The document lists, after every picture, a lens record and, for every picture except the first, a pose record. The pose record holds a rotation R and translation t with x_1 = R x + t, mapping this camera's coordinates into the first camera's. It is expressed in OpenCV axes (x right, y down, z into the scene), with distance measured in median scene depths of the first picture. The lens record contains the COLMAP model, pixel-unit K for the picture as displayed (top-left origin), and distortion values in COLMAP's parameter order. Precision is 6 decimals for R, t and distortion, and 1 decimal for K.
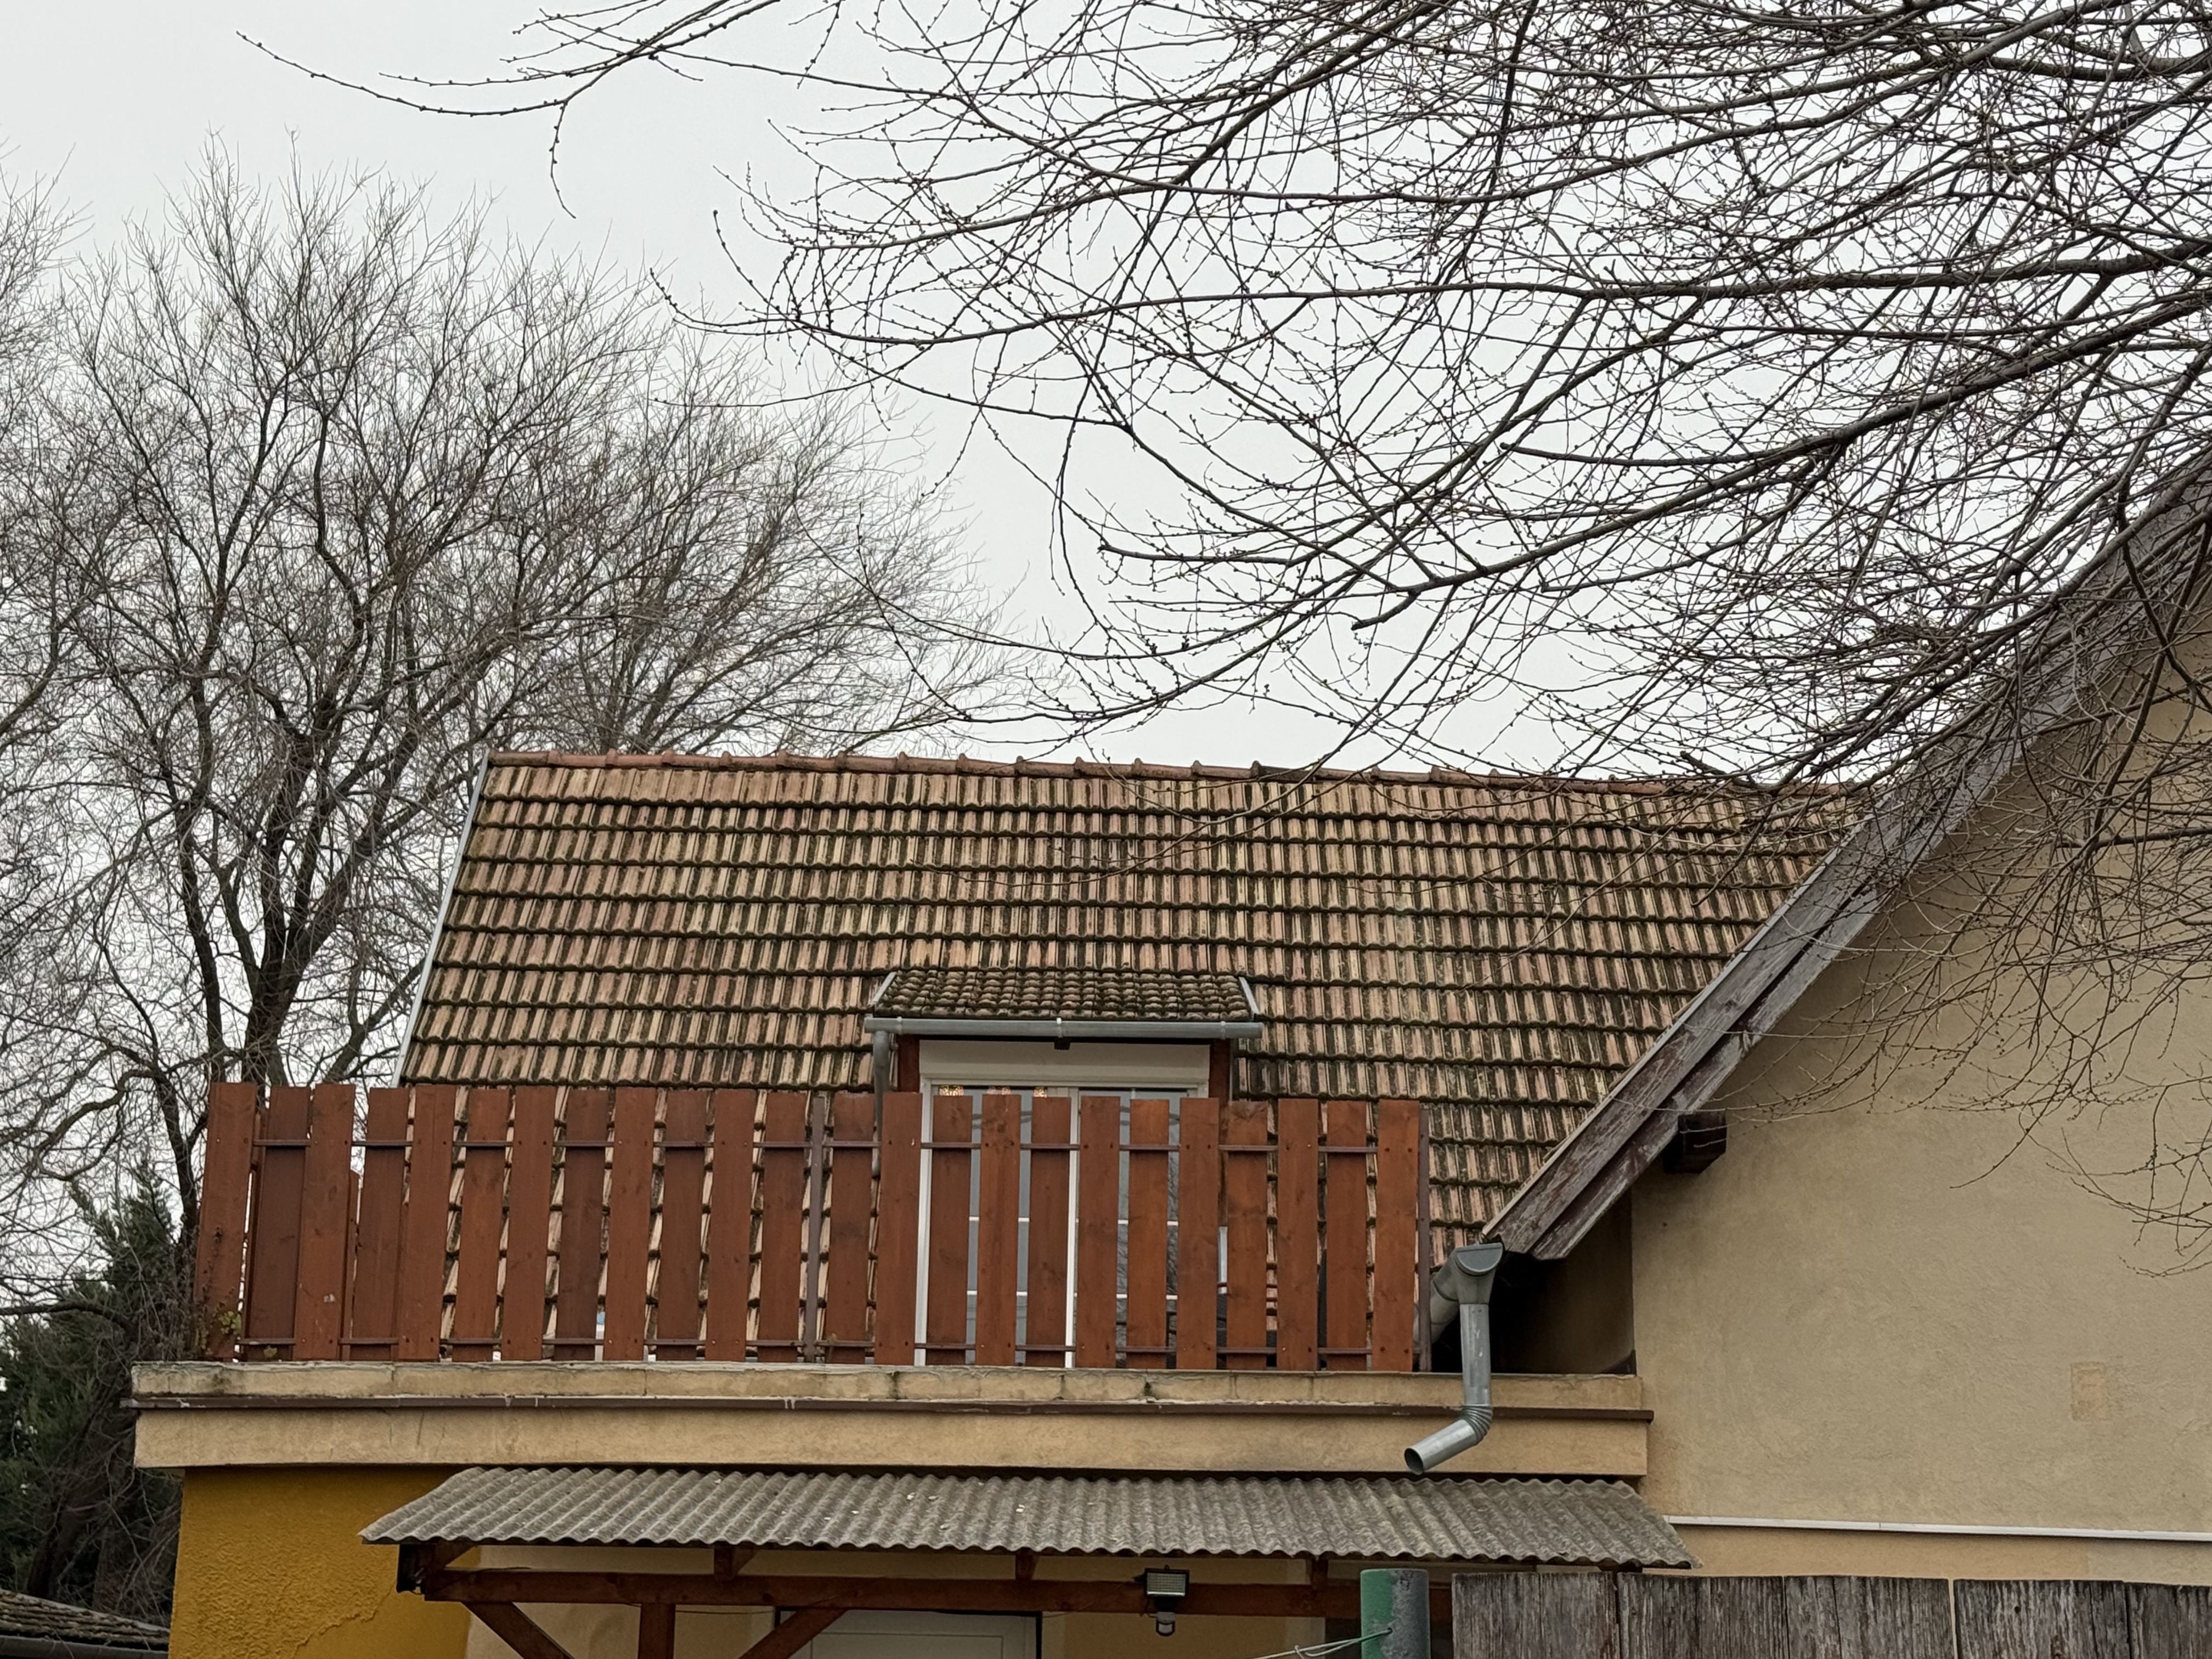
lens RADIAL K [[3685.7, 0, 1106.0], [0, 3685.7, 829.8], [0, 0, 1]] dist [0.140292, 0.000000]
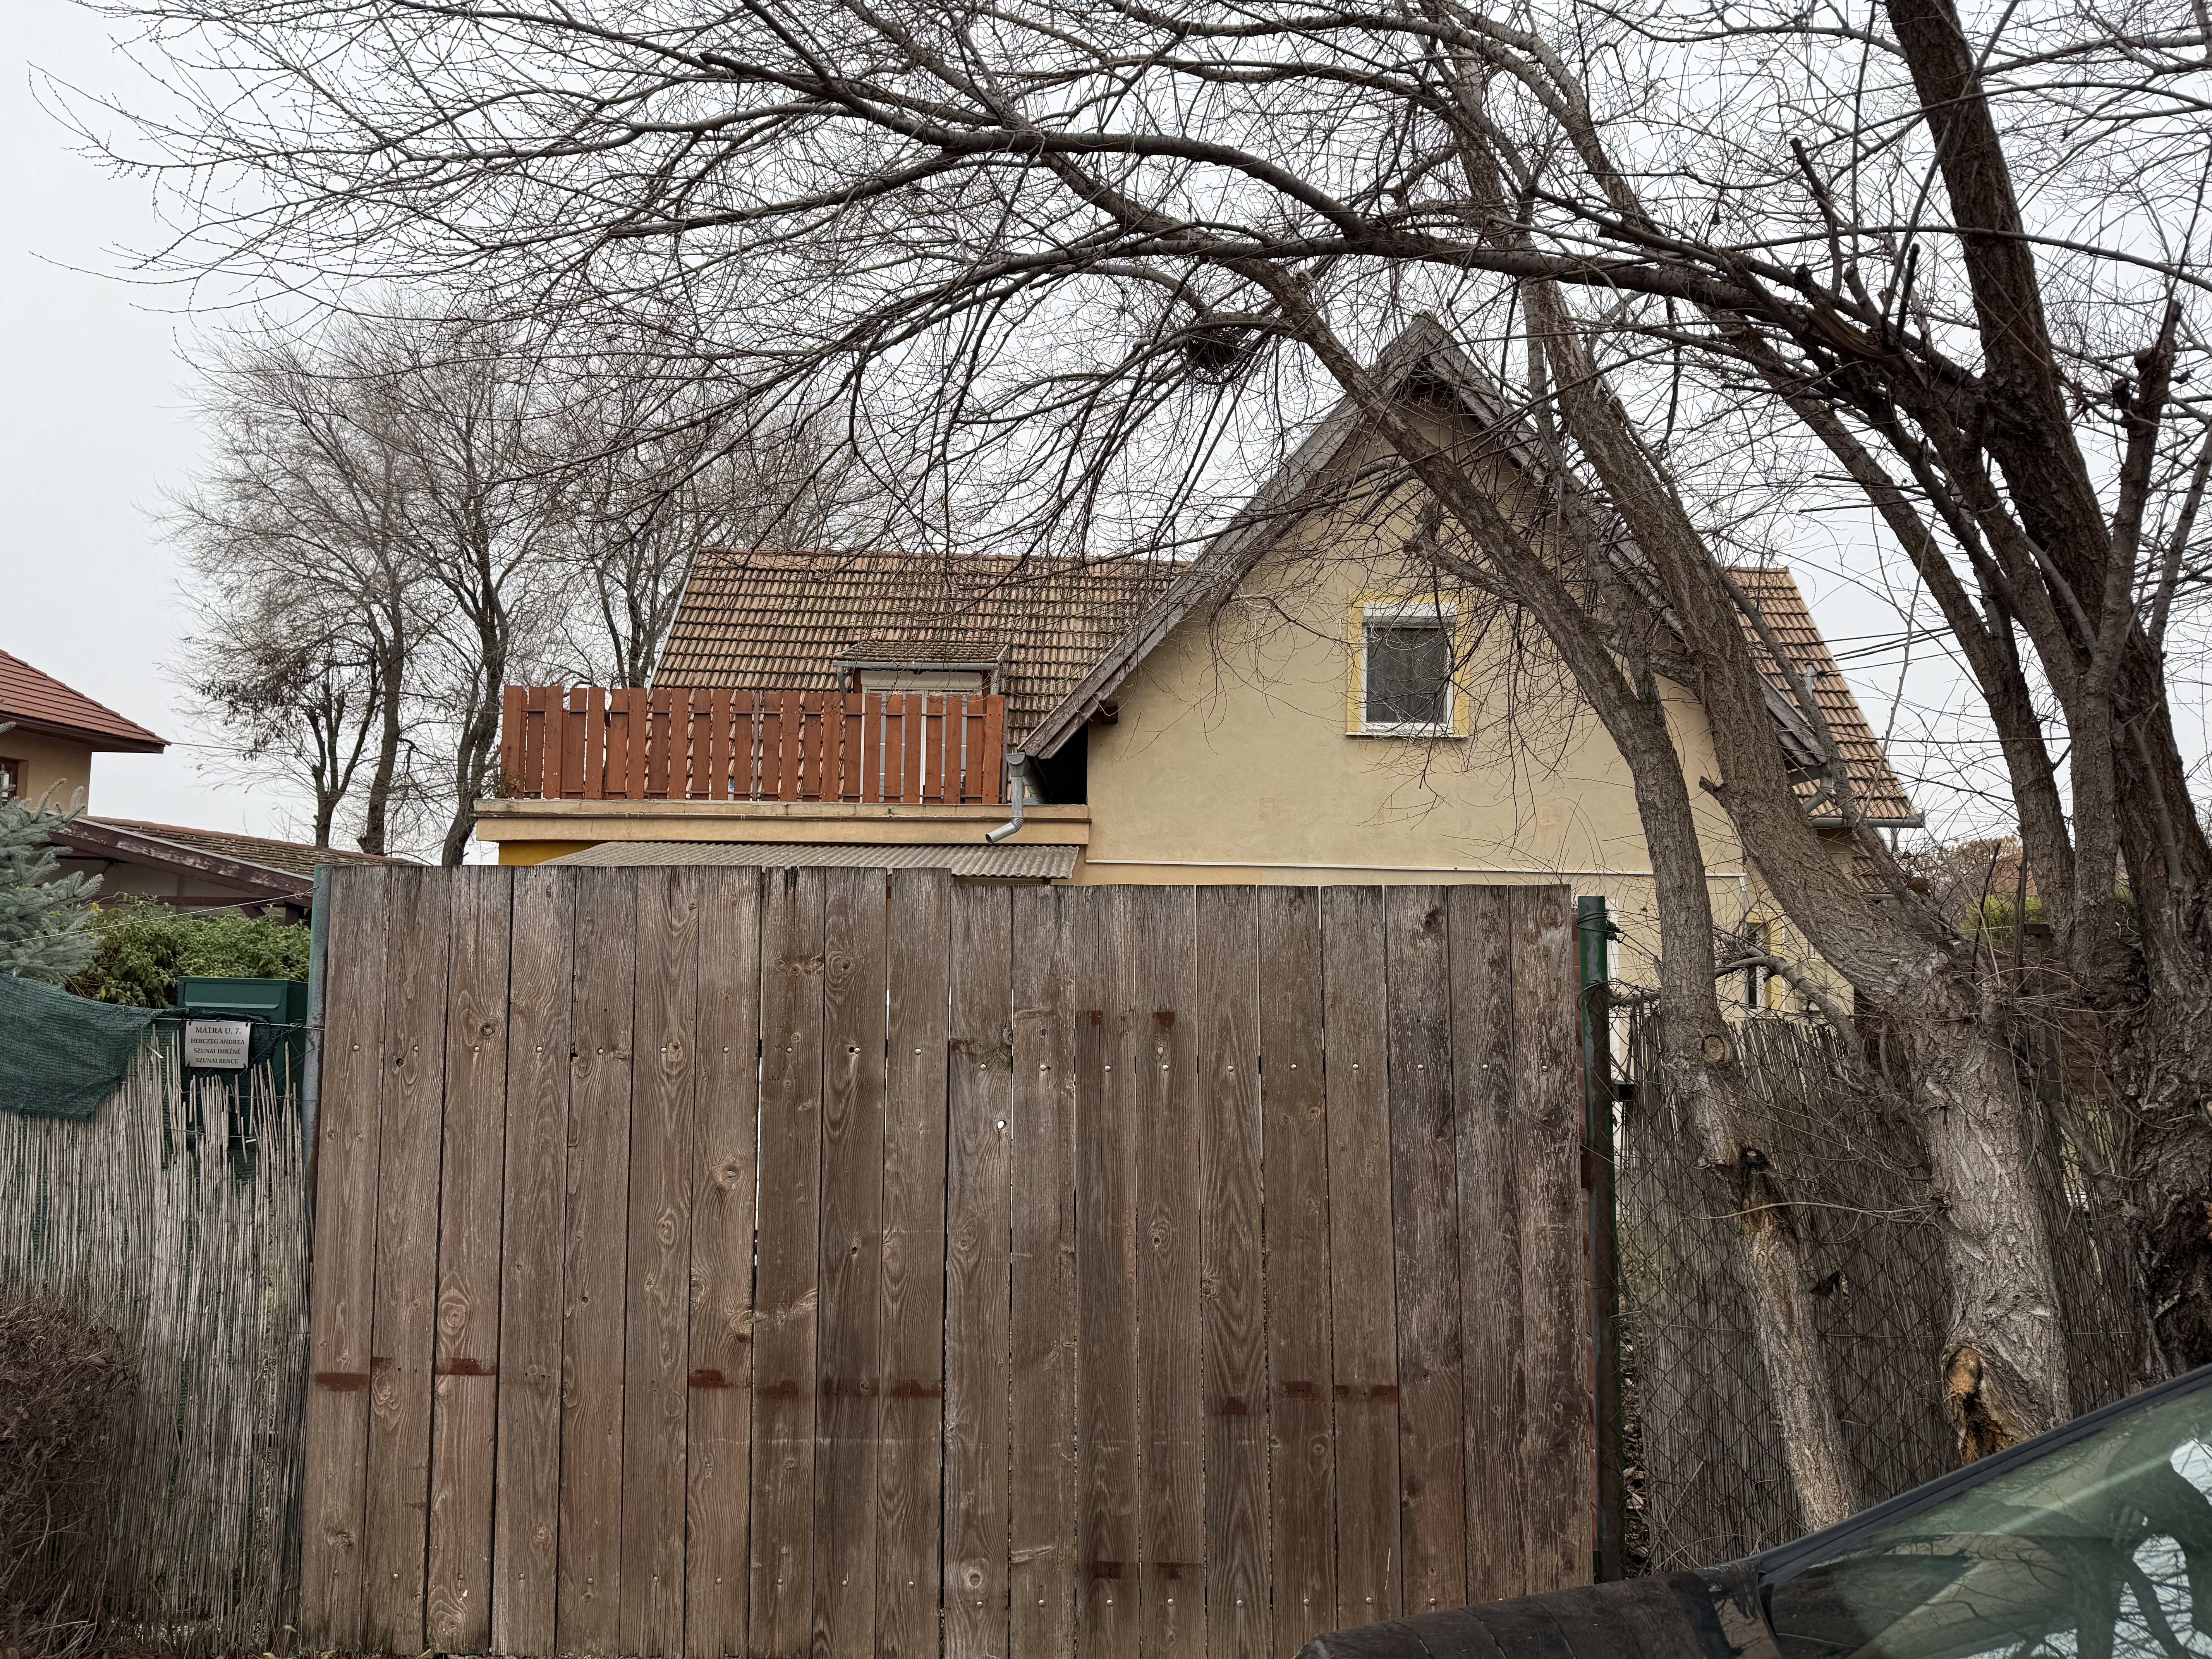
lens RADIAL K [[1544.2, 0, 1114.7], [0, 1544.2, 826.9], [0, 0, 1]] dist [0.070075, -0.083990]
pose [[0.999965, -0.000715, 0.008389, 0.100006], [-0.000608, 0.987655, 0.156645, -0.000414], [-0.008397, -0.156645, 0.987619, -0.016736]]
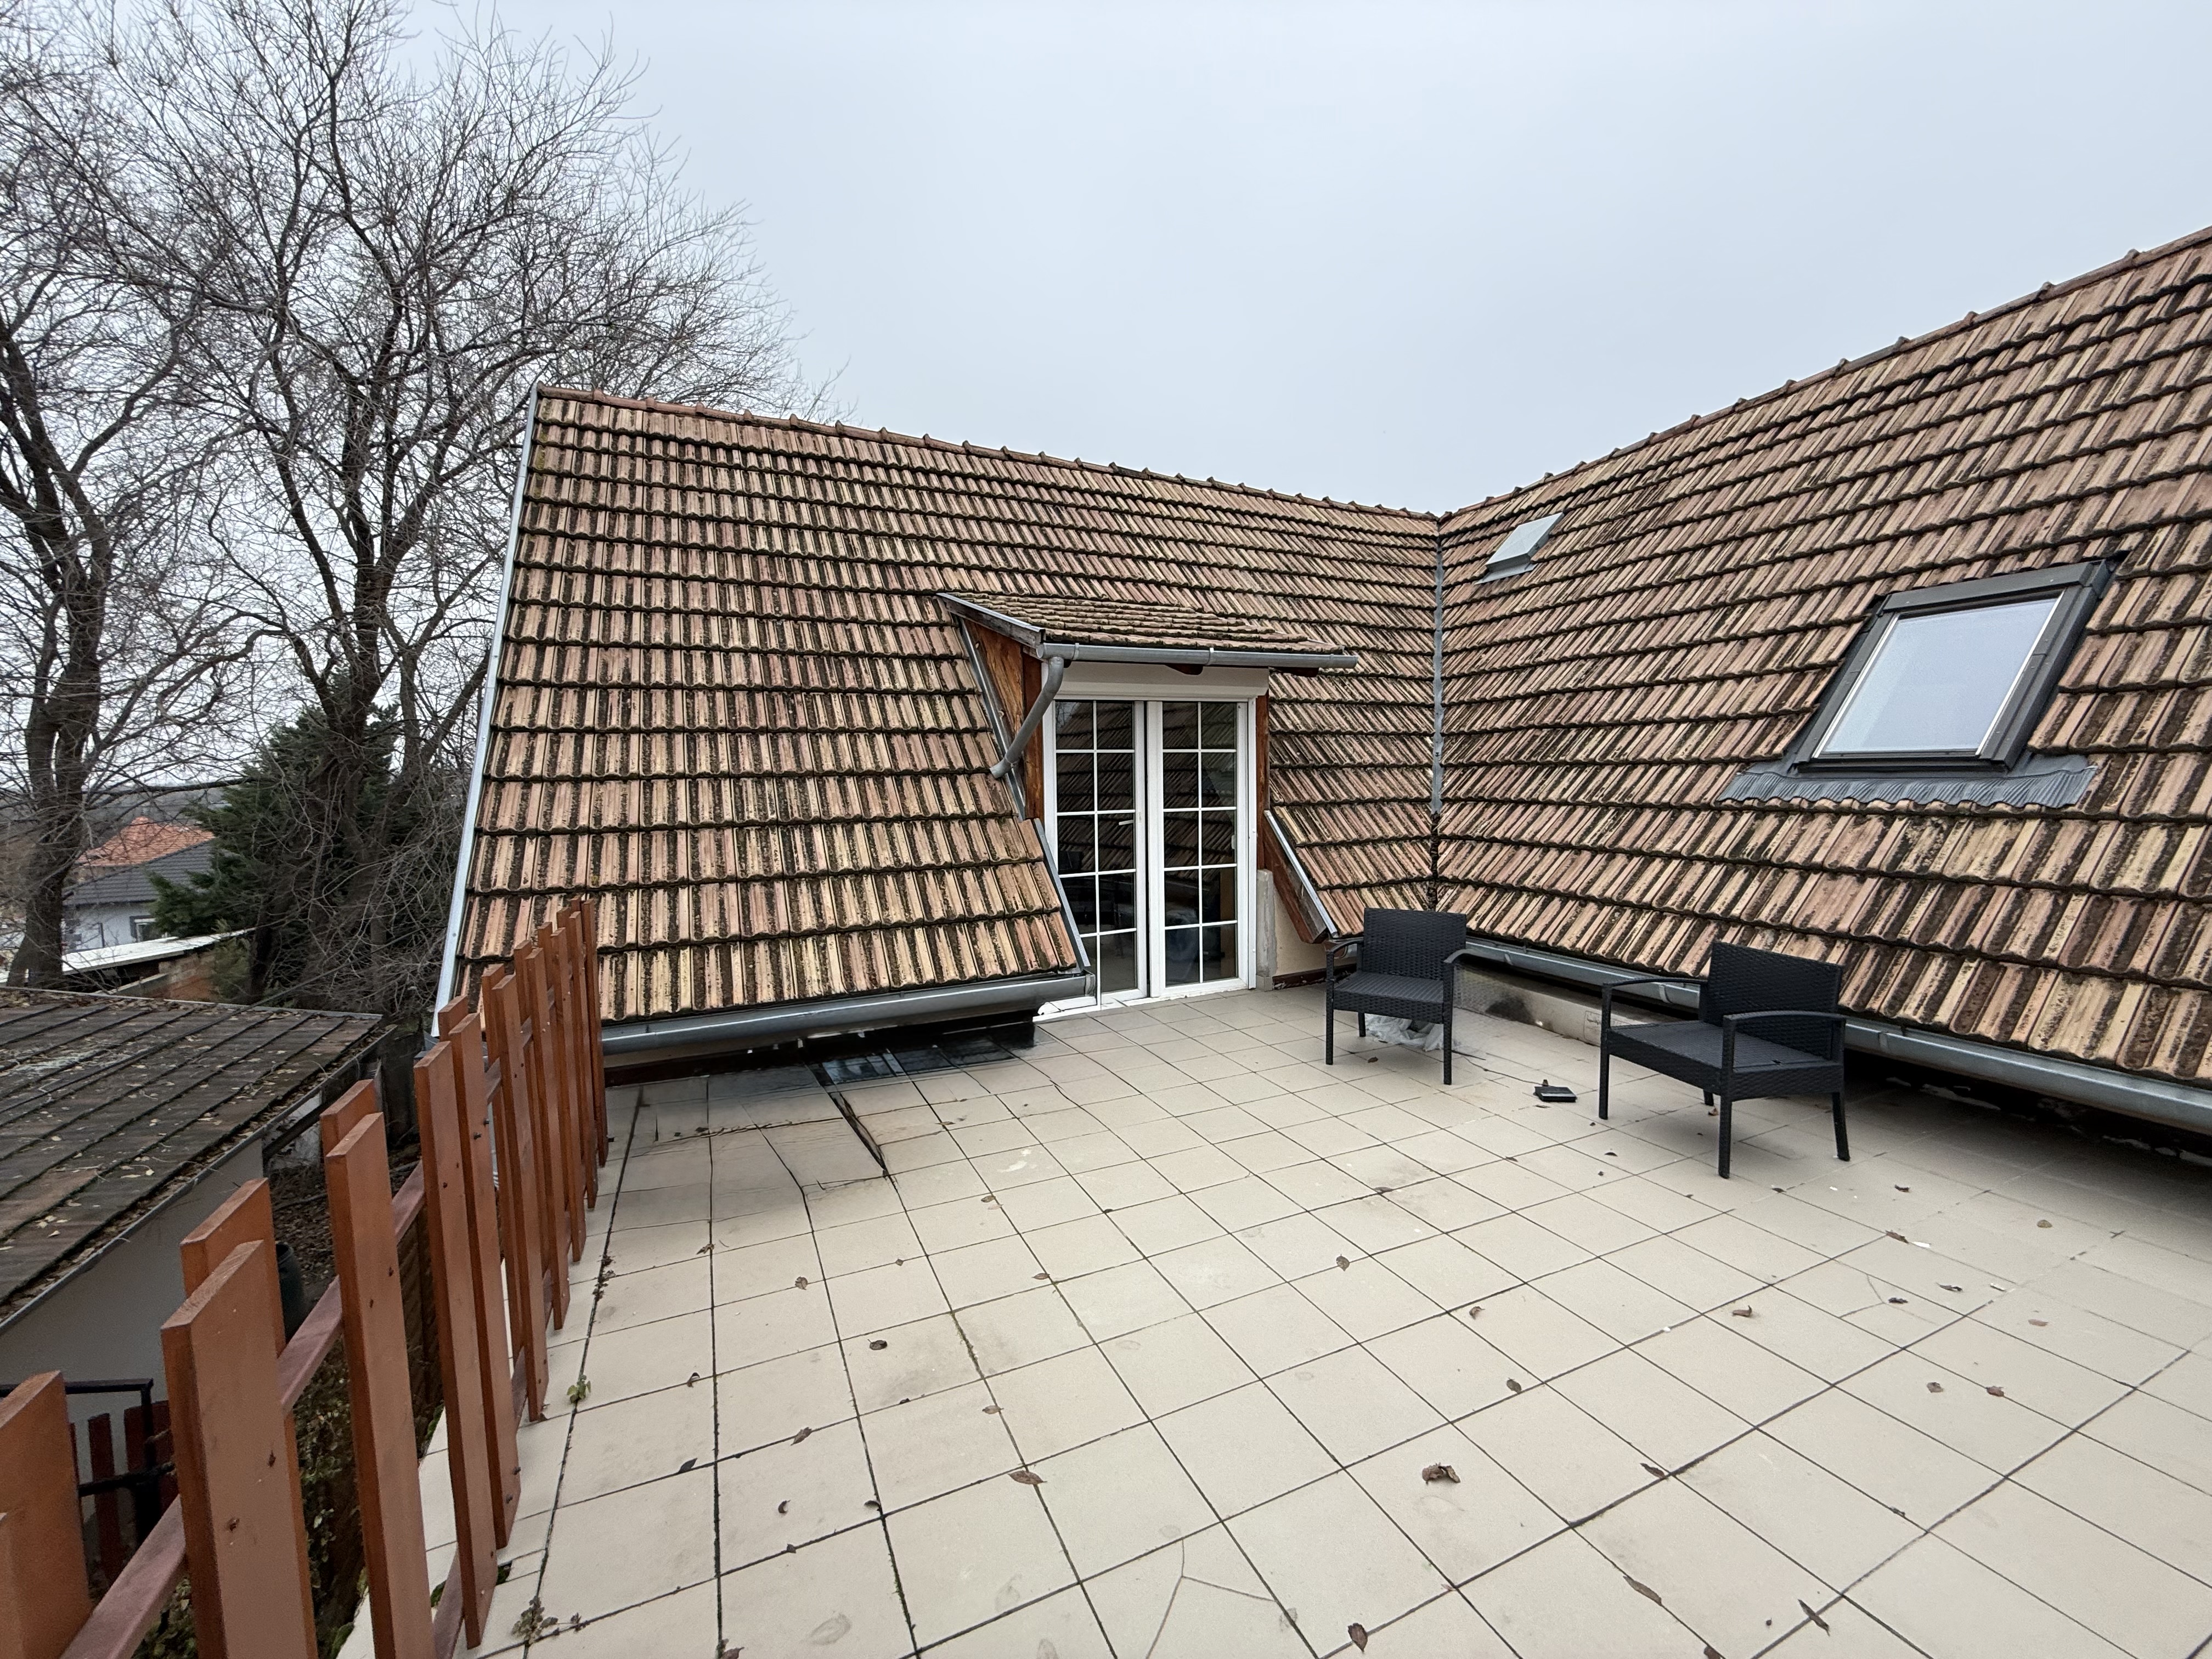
lens RADIAL K [[881.5, 0, 1091.5], [0, 881.5, 832.1], [0, 0, 1]] dist [-0.002660, 0.000449]
pose [[0.912397, -0.057927, 0.405187, -0.139419], [-0.063687, 0.957787, 0.280337, 0.029146], [-0.404321, -0.281584, 0.870192, 0.701644]]
